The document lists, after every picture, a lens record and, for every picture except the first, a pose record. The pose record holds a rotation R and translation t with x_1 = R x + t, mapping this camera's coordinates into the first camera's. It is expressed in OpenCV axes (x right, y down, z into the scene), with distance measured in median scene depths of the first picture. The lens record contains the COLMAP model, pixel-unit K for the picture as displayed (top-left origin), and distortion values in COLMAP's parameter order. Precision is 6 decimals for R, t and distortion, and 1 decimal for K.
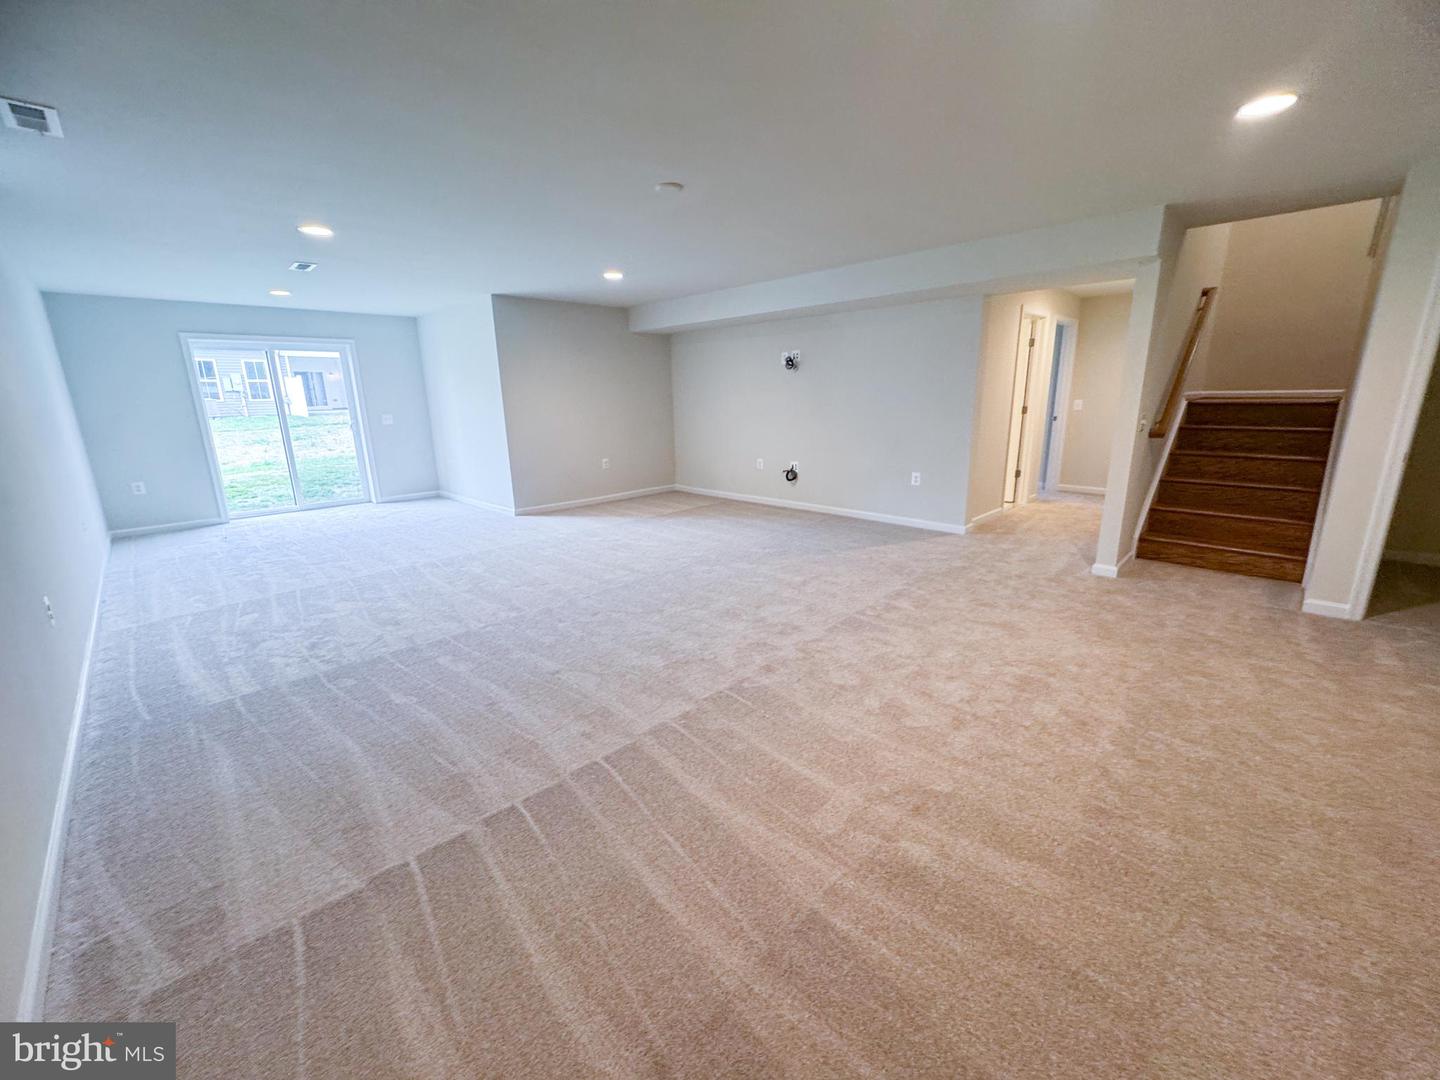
lens RADIAL K [[577.1, 0, 721.5], [0, 577.1, 534.6], [0, 0, 1]] dist [-0.001658, -0.000056]
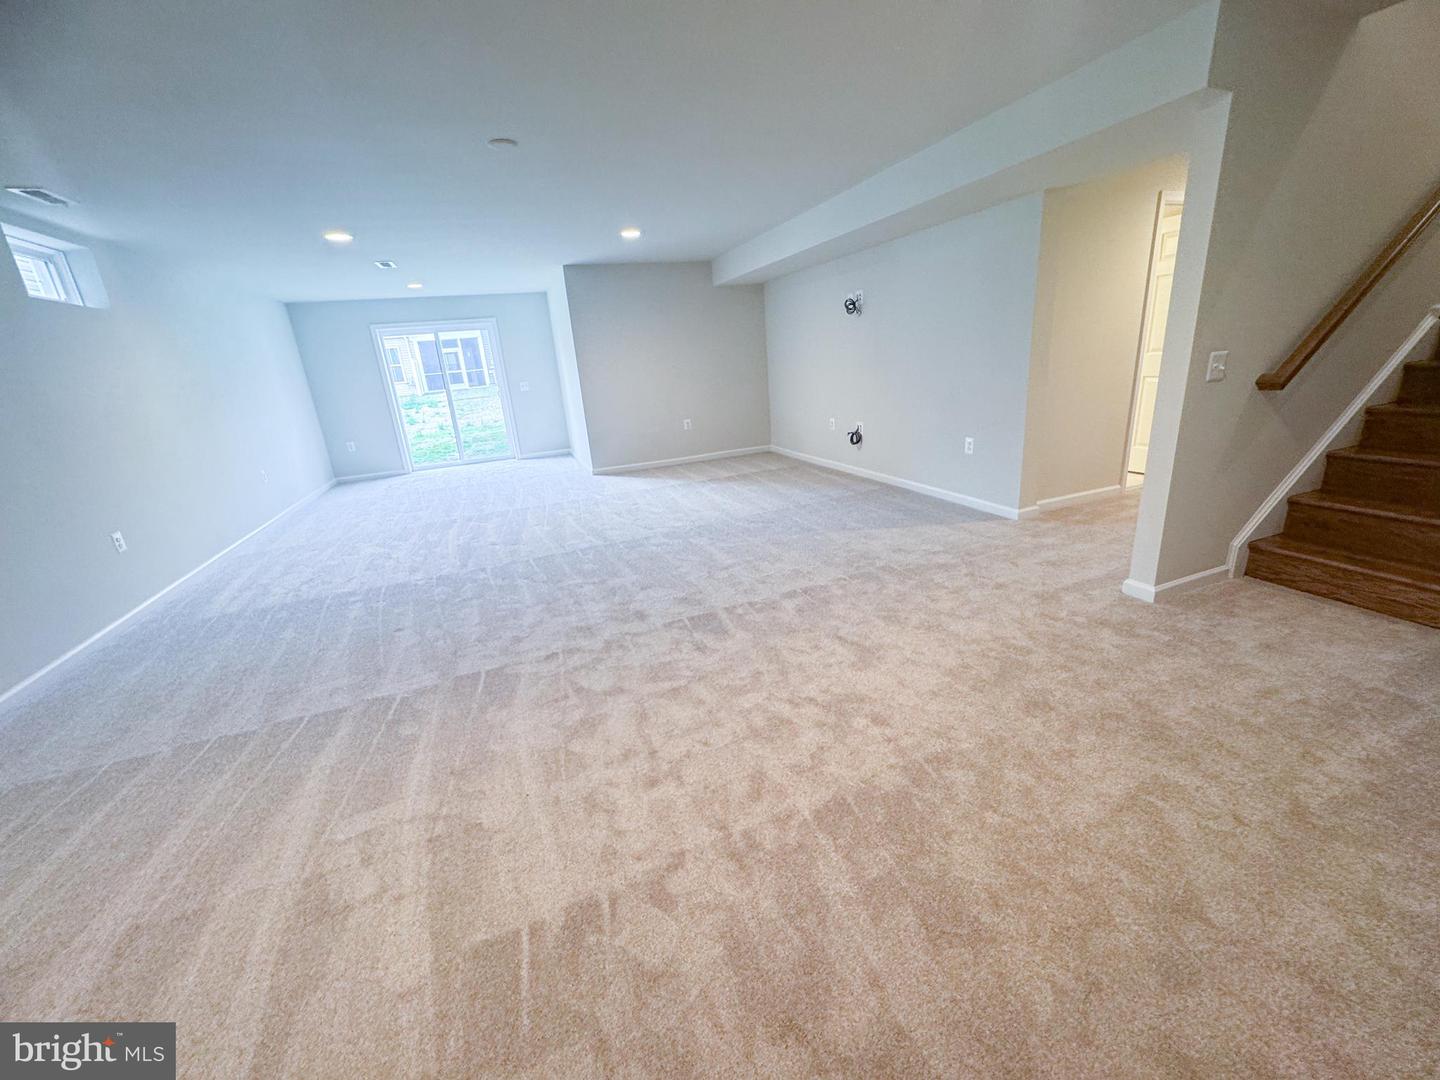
lens RADIAL K [[577.1, 0, 721.5], [0, 577.1, 534.6], [0, 0, 1]] dist [-0.001658, -0.000056]
pose [[0.909058, 0.073232, -0.410183, 0.495869], [-0.038566, 0.994996, 0.092171, -0.048092], [0.414881, -0.067970, 0.907333, 0.179494]]
